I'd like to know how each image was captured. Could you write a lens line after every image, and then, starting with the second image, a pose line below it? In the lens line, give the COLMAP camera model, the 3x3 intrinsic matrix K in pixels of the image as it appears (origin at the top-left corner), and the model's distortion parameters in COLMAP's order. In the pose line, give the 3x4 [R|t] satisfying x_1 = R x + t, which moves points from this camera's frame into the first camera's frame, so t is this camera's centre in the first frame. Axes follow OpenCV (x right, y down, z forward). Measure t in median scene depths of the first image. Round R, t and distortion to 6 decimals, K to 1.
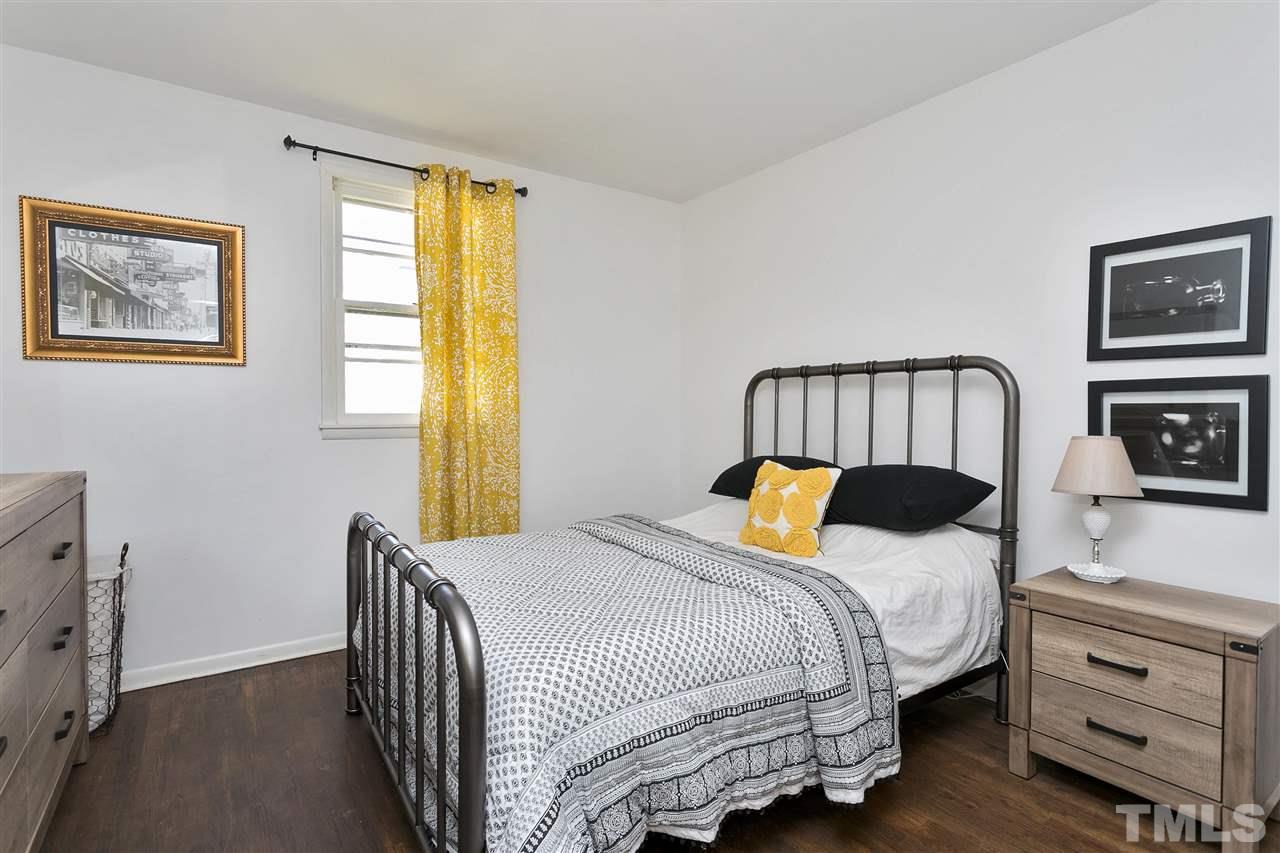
lens RADIAL K [[632.5, 0, 630.1], [0, 632.5, 428.5], [0, 0, 1]] dist [-0.002484, 0.000563]
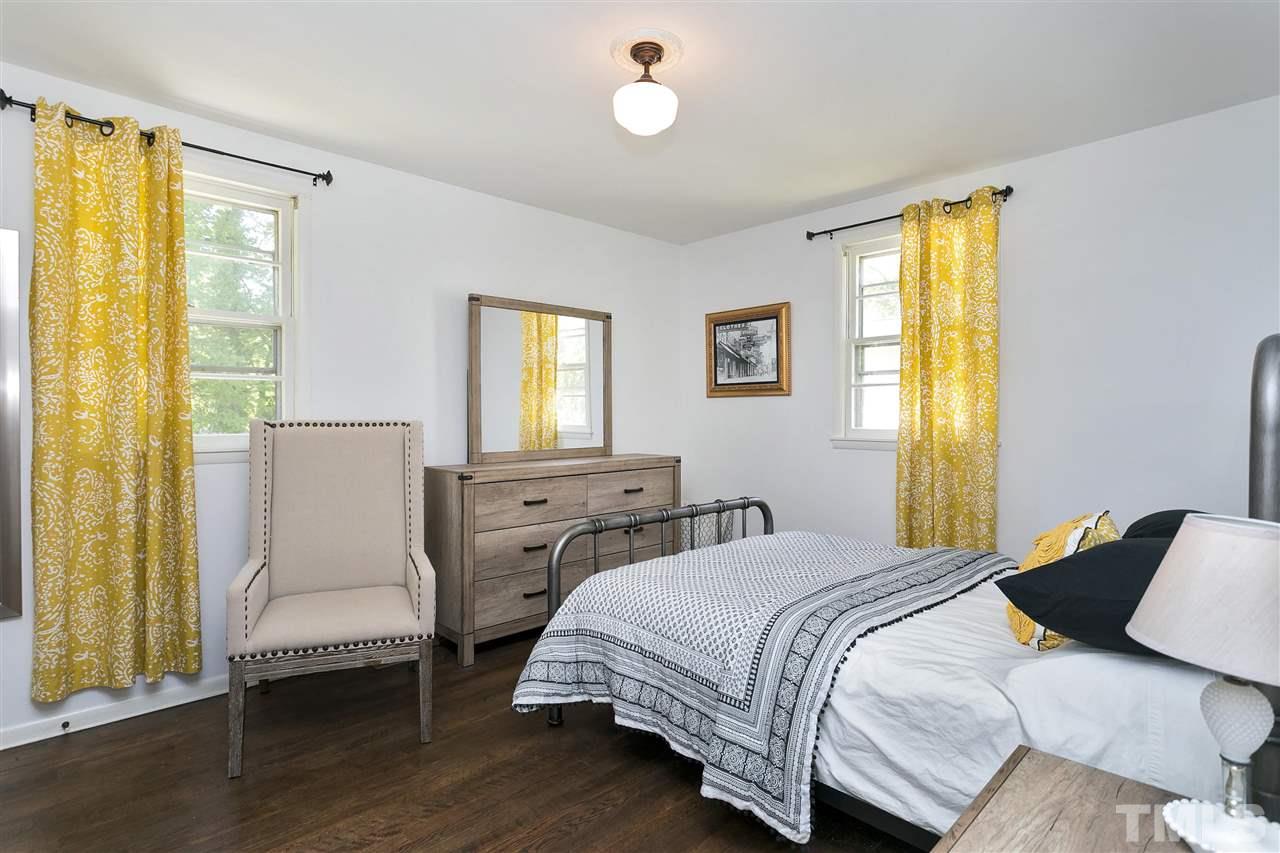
lens RADIAL K [[632.5, 0, 630.1], [0, 632.5, 428.5], [0, 0, 1]] dist [-0.002484, 0.000563]
pose [[0.176713, 0.020104, -0.984057, 0.818170], [-0.029861, 0.999441, 0.015056, -0.034237], [0.983809, 0.026724, 0.177214, 0.385029]]
